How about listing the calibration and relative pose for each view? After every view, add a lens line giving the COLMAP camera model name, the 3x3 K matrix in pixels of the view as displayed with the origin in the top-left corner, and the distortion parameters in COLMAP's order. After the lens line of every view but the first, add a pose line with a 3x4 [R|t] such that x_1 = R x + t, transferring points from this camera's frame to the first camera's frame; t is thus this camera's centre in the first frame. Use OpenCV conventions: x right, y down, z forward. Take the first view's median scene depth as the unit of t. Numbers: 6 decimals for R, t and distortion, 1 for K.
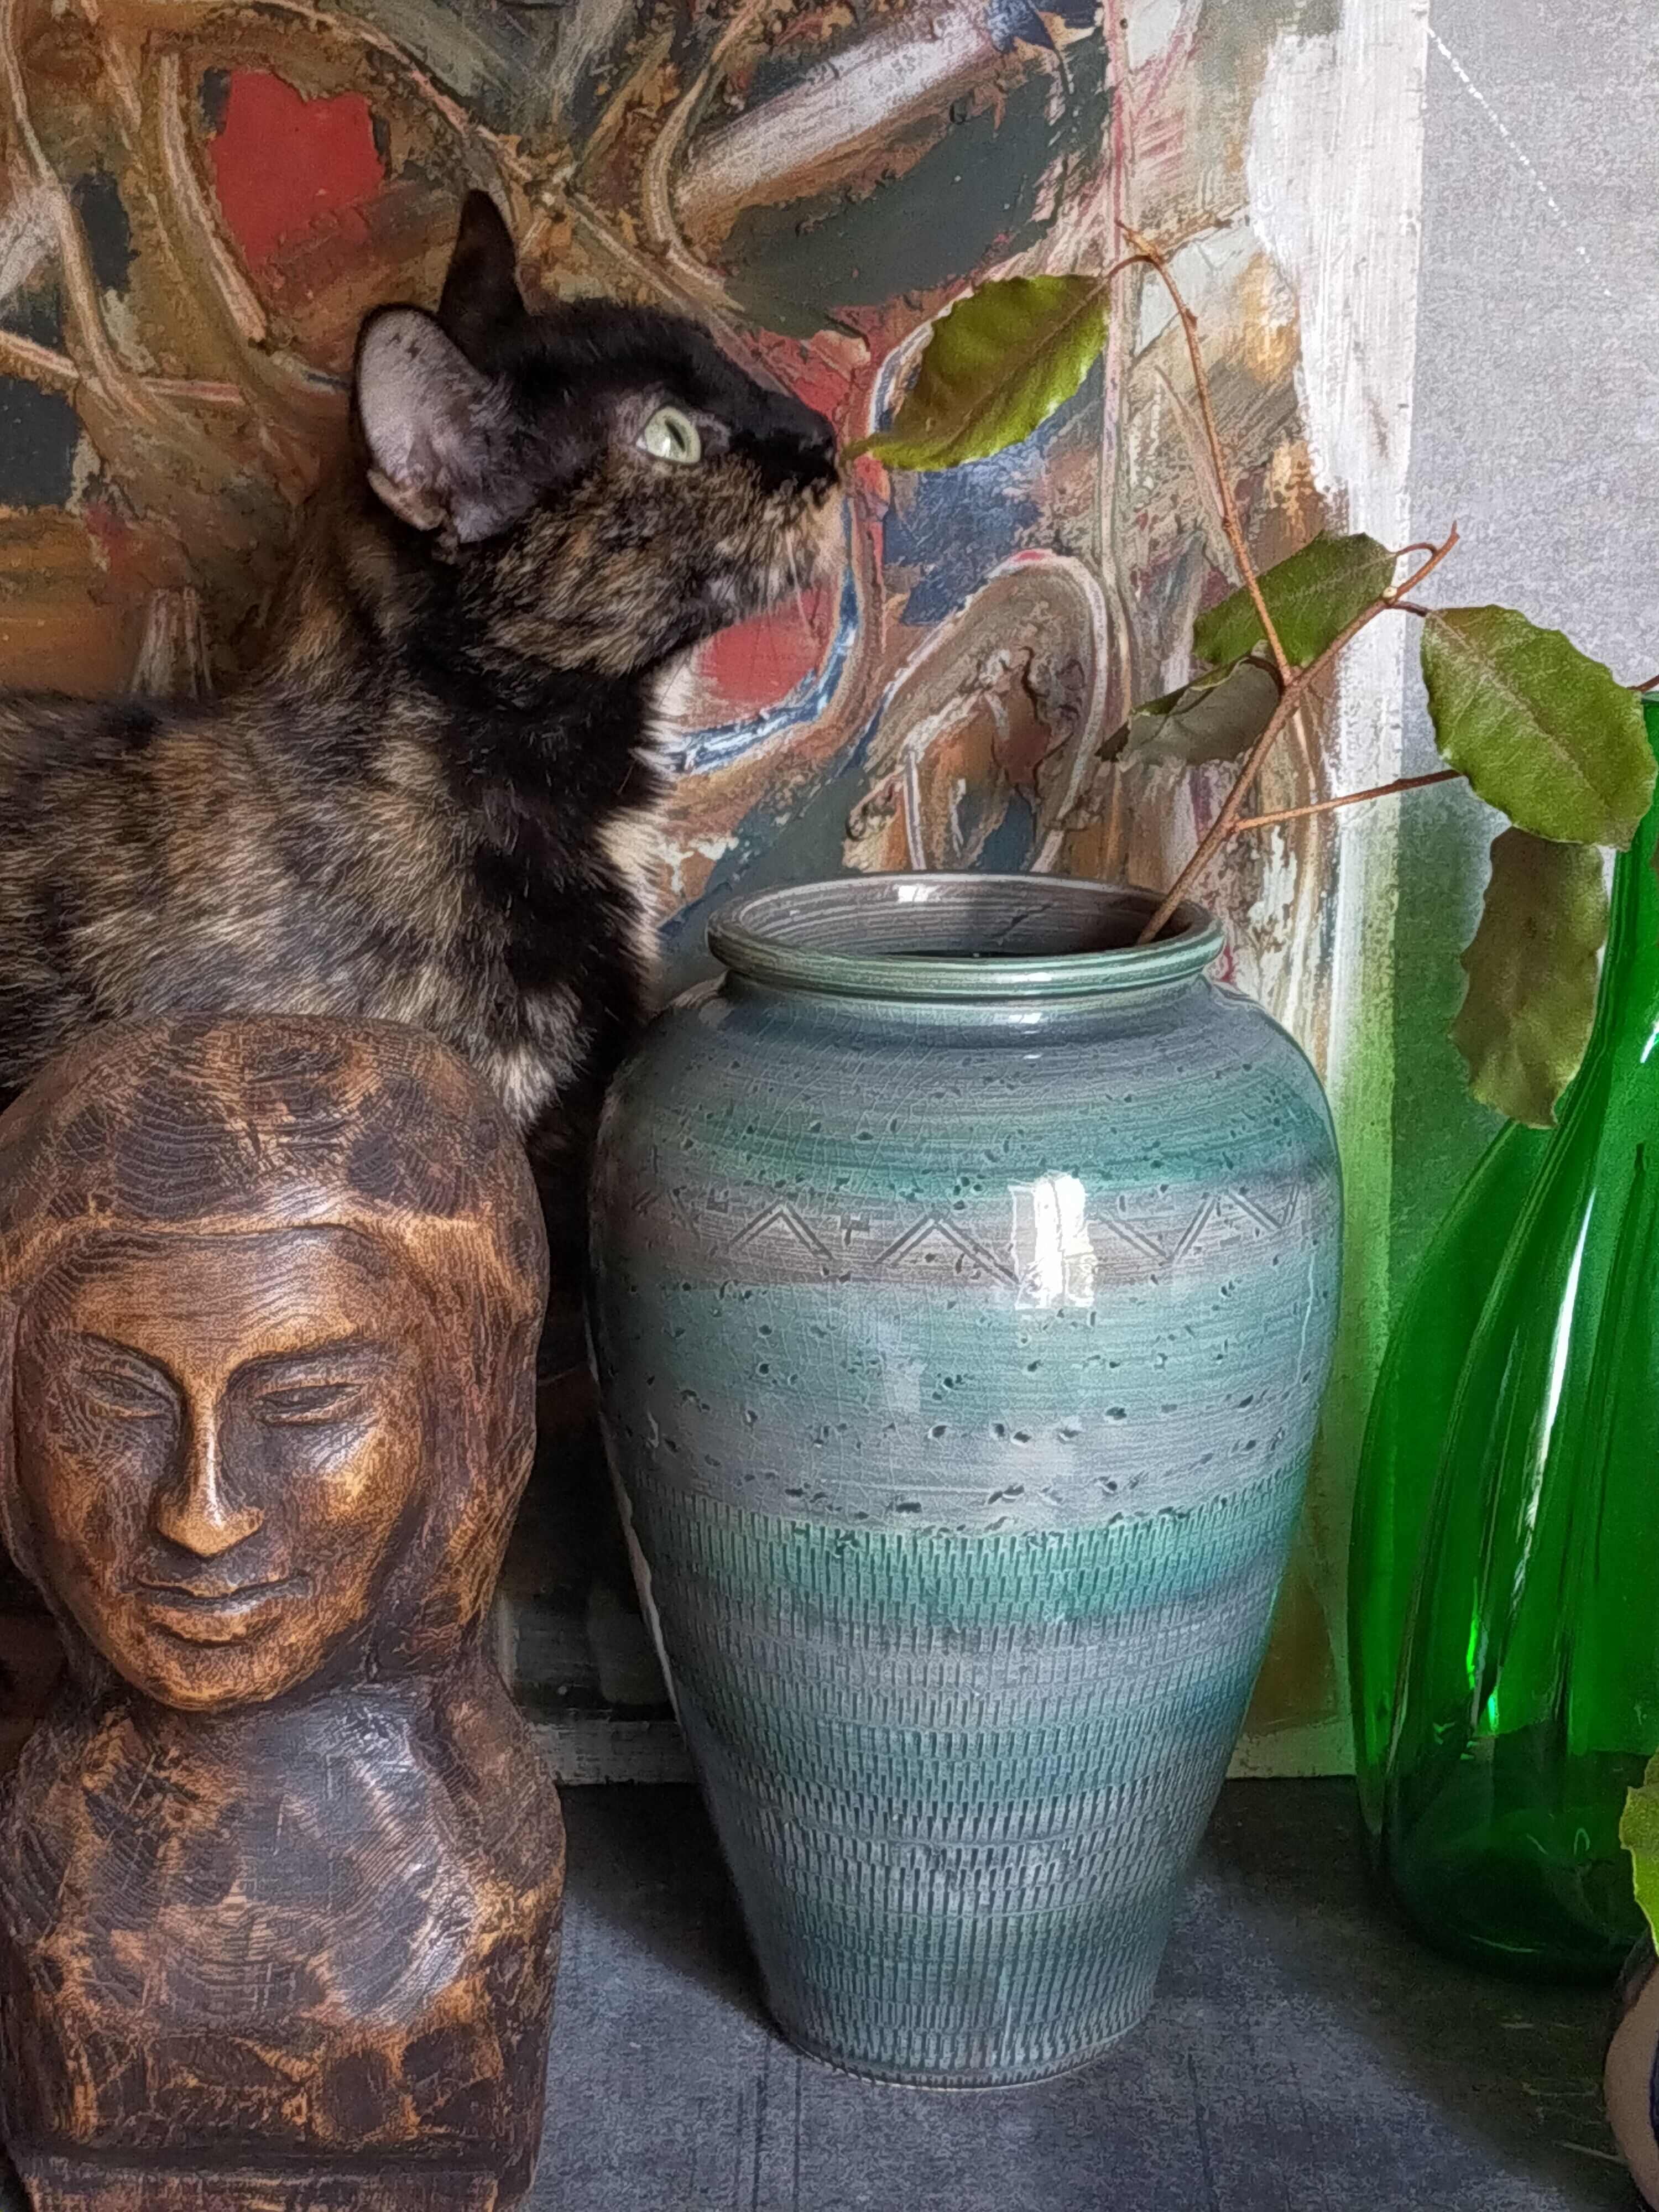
lens RADIAL K [[3353.1, 0, 833.4], [0, 3353.1, 1093.9], [0, 0, 1]] dist [0.110973, -0.110232]
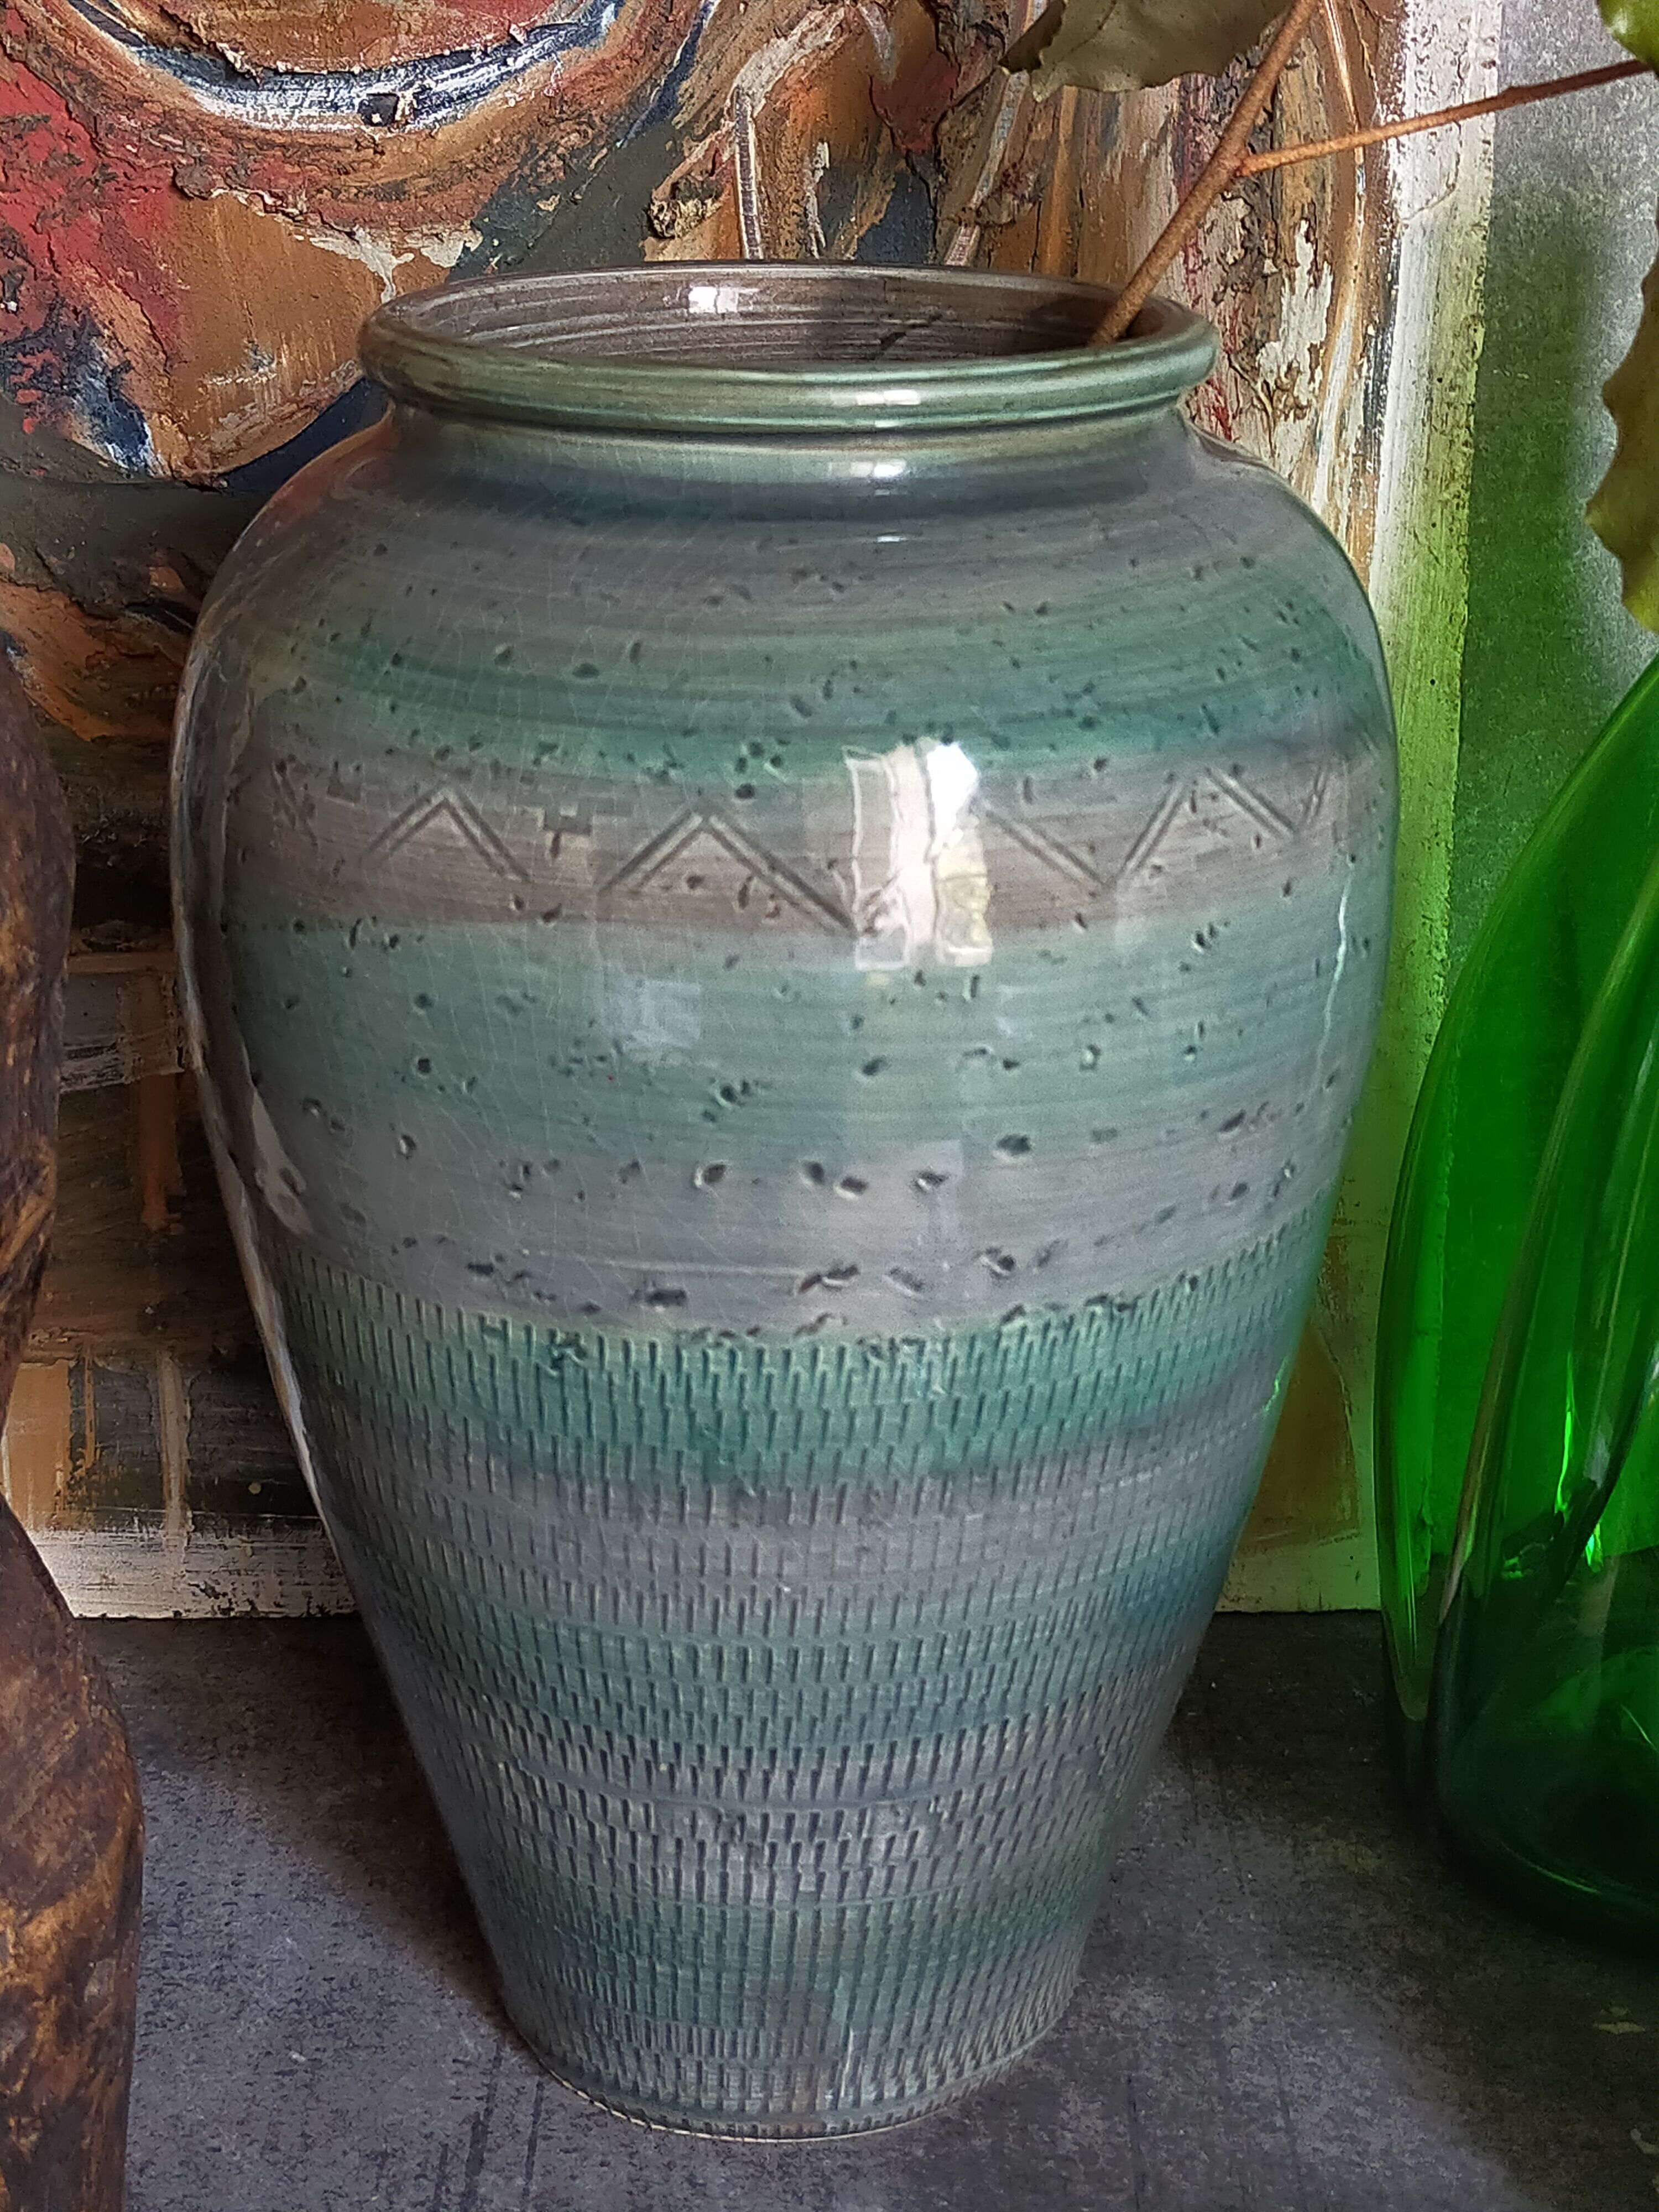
lens RADIAL K [[3344.9, 0, 851.6], [0, 3344.9, 1103.5], [0, 0, 1]] dist [0.102142, -0.088662]
pose [[0.999970, 0.005973, 0.005022, 0.051016], [-0.006525, 0.992976, 0.118132, 0.017588], [-0.004281, -0.118161, 0.992985, 0.401695]]
